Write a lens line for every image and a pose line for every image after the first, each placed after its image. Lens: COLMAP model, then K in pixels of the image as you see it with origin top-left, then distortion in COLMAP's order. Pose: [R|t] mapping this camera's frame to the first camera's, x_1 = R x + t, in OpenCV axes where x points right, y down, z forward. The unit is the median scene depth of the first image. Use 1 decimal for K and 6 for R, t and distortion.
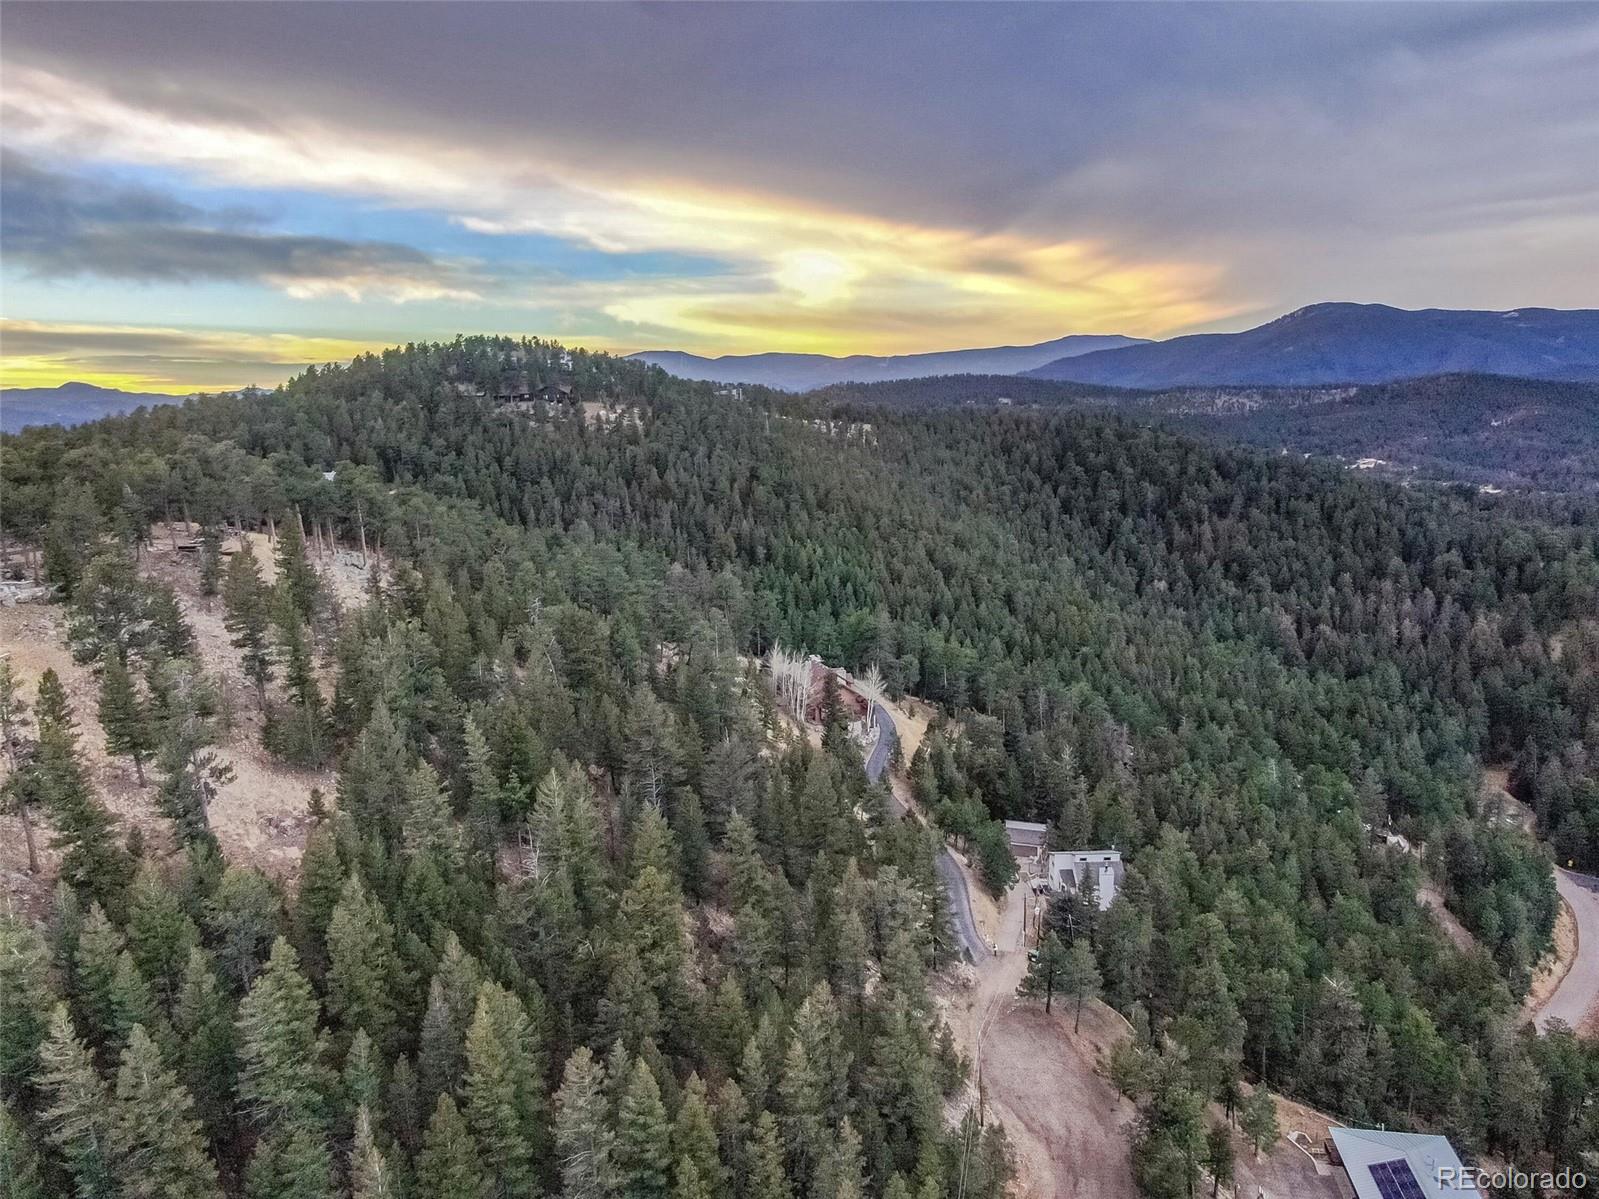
lens RADIAL K [[1141.3, 0, 803.7], [0, 1141.3, 600.7], [0, 0, 1]] dist [-0.025786, 0.009676]
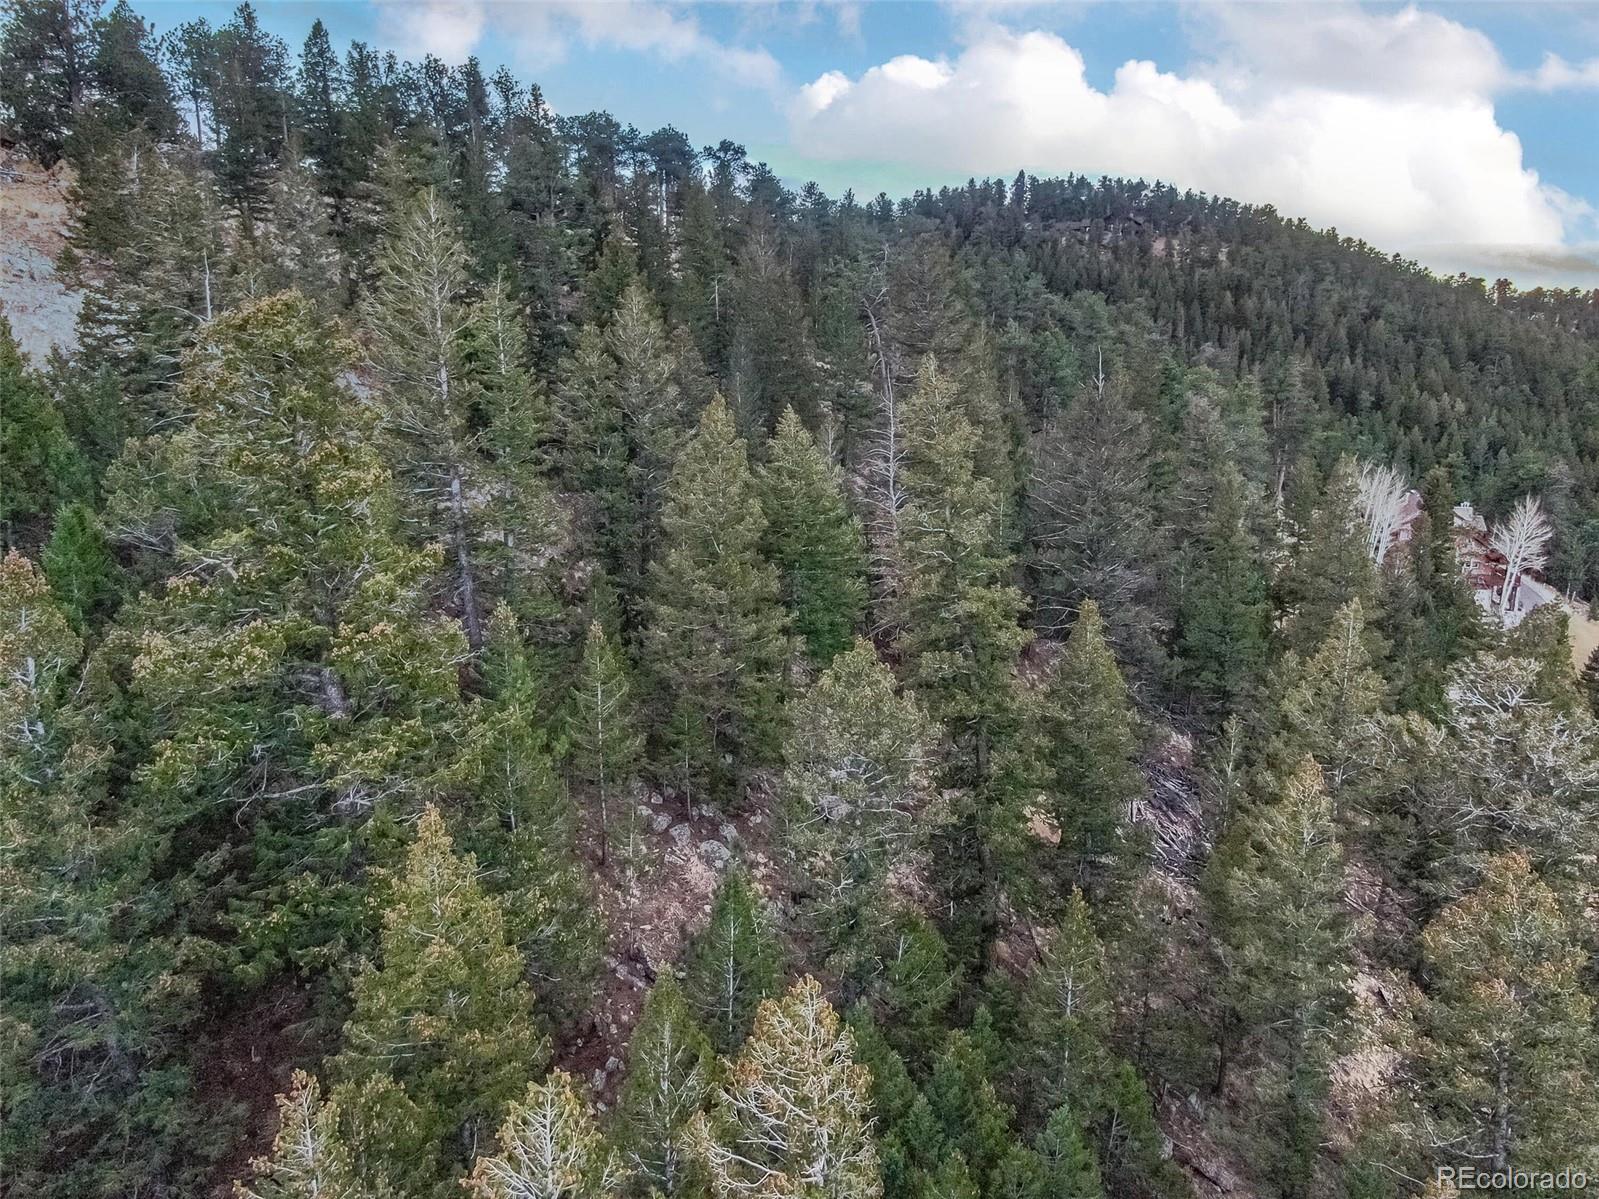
lens RADIAL K [[1141.3, 0, 797.4], [0, 1141.3, 598.5], [0, 0, 1]] dist [-0.025786, 0.009676]
pose [[0.861793, 0.130548, -0.490173, 0.018768], [-0.110424, 0.991423, 0.069904, 0.067757], [0.495094, -0.006116, 0.868818, 0.213318]]
